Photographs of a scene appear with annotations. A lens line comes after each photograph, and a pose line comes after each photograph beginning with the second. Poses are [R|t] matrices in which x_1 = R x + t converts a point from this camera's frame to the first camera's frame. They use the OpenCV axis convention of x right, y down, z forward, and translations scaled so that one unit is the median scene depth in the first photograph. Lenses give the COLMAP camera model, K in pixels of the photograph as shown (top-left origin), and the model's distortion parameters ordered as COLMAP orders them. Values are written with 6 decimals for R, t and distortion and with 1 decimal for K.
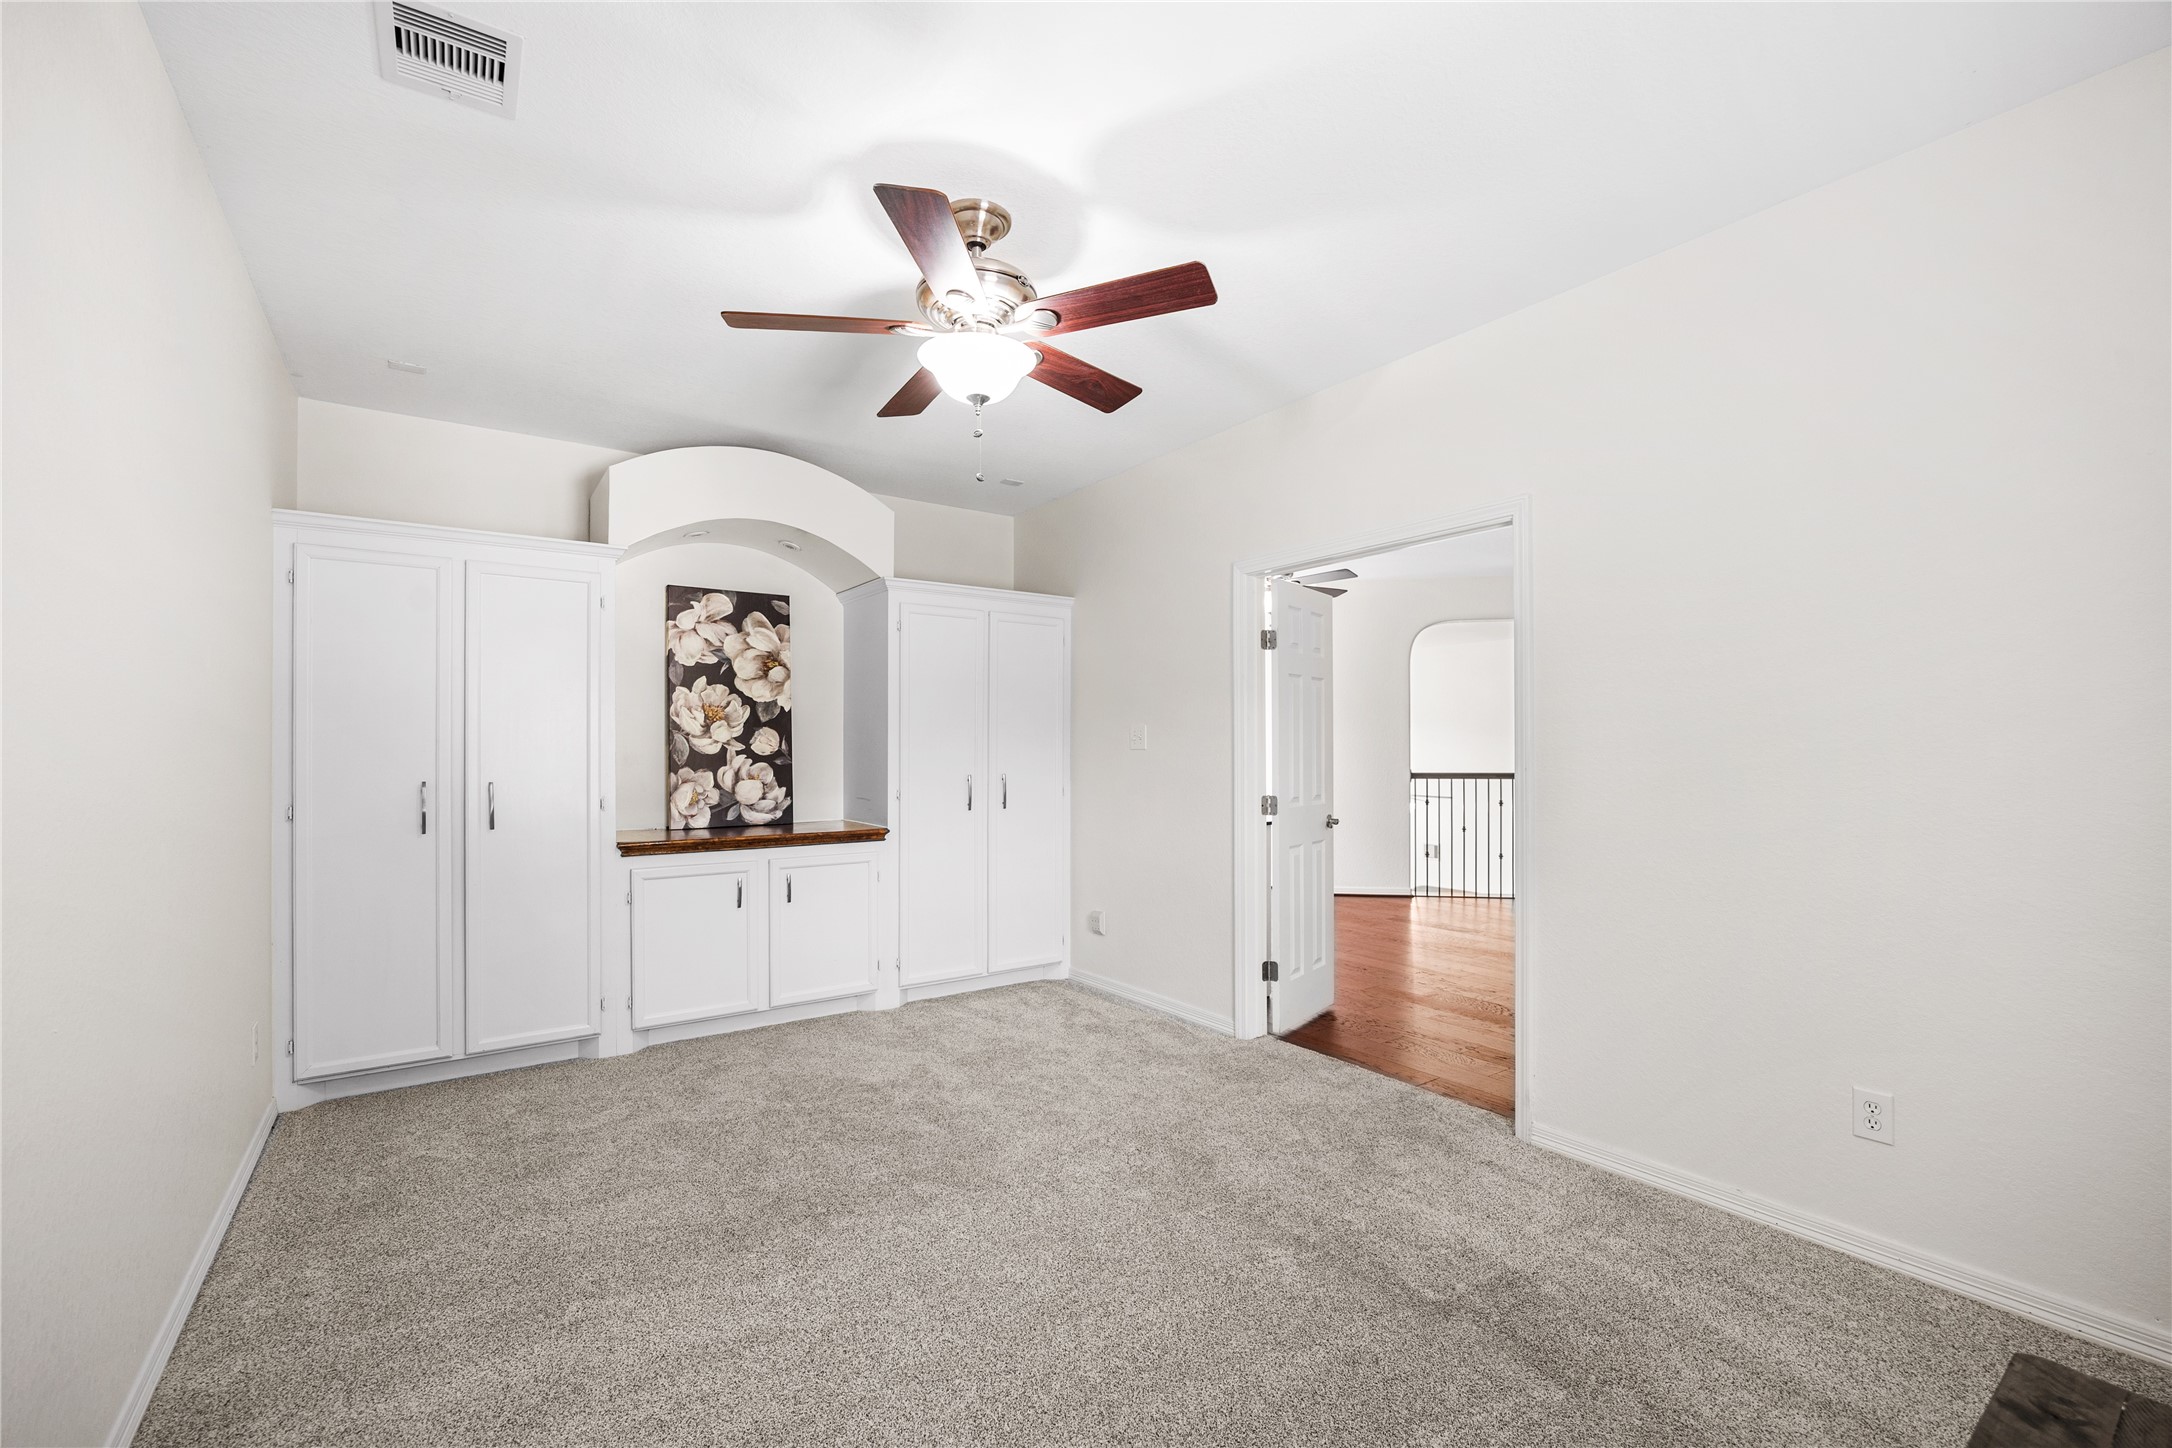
lens RADIAL K [[914.8, 0, 1087.0], [0, 914.8, 740.2], [0, 0, 1]] dist [0.000027, 0.000021]
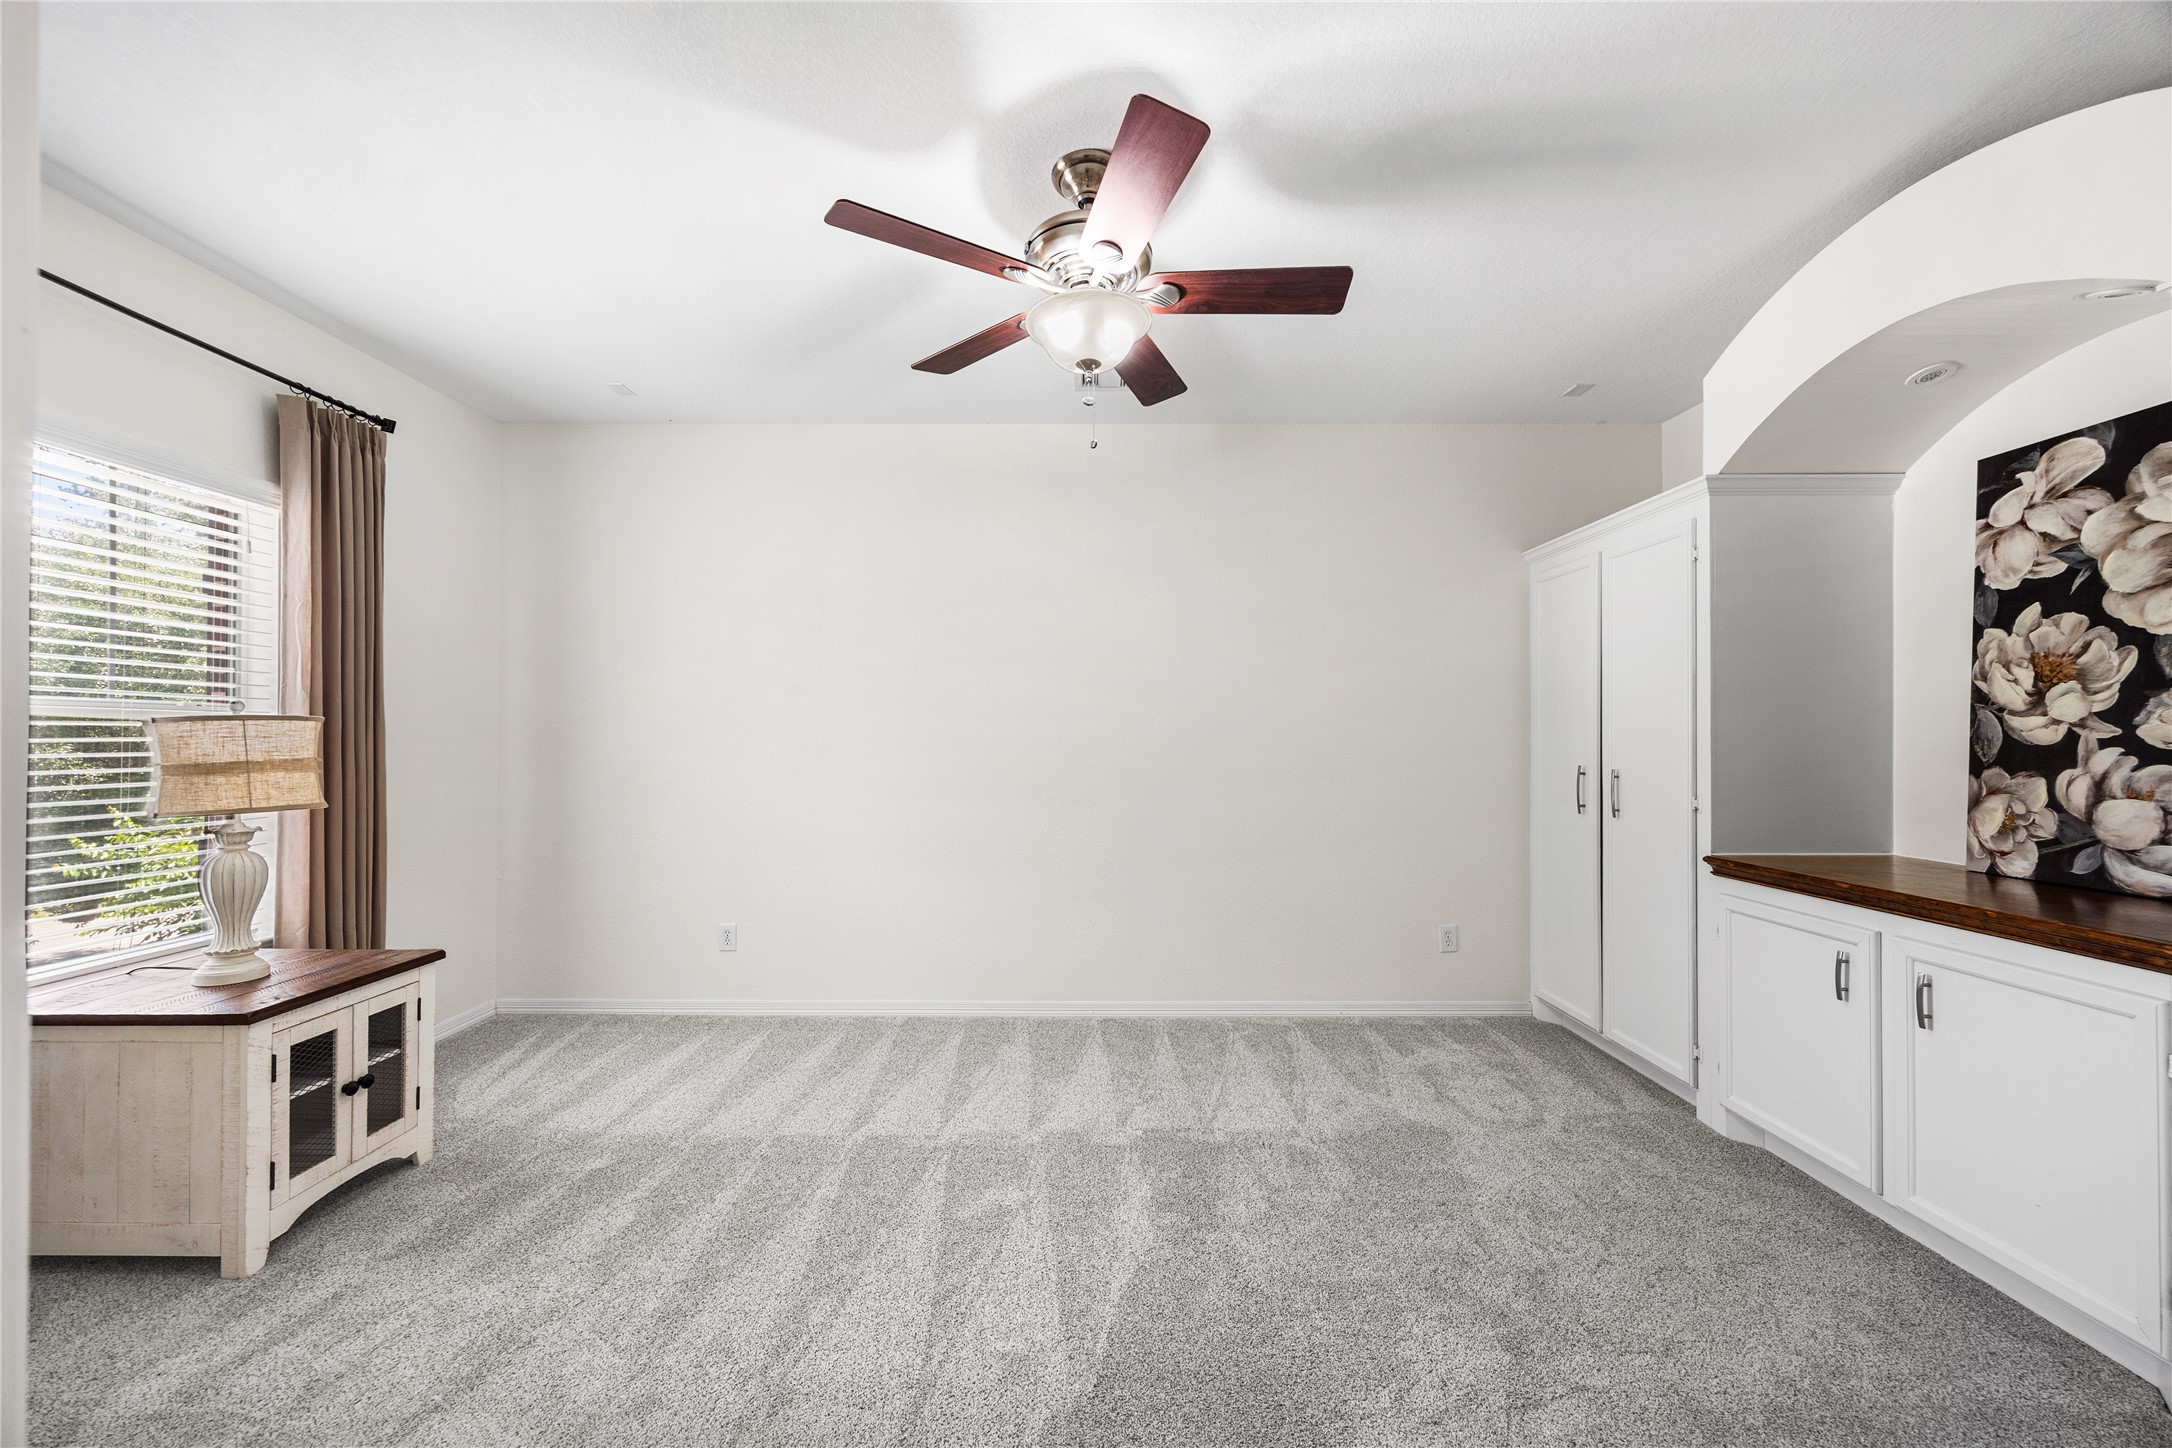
lens RADIAL K [[846.5, 0, 1084.7], [0, 846.5, 730.1], [0, 0, 1]] dist [0.003314, -0.001150]
pose [[-0.582920, -0.006606, -0.812503, 0.323462], [0.004371, 0.999927, -0.011266, 0.009455], [0.812518, -0.010118, -0.582849, 0.825954]]
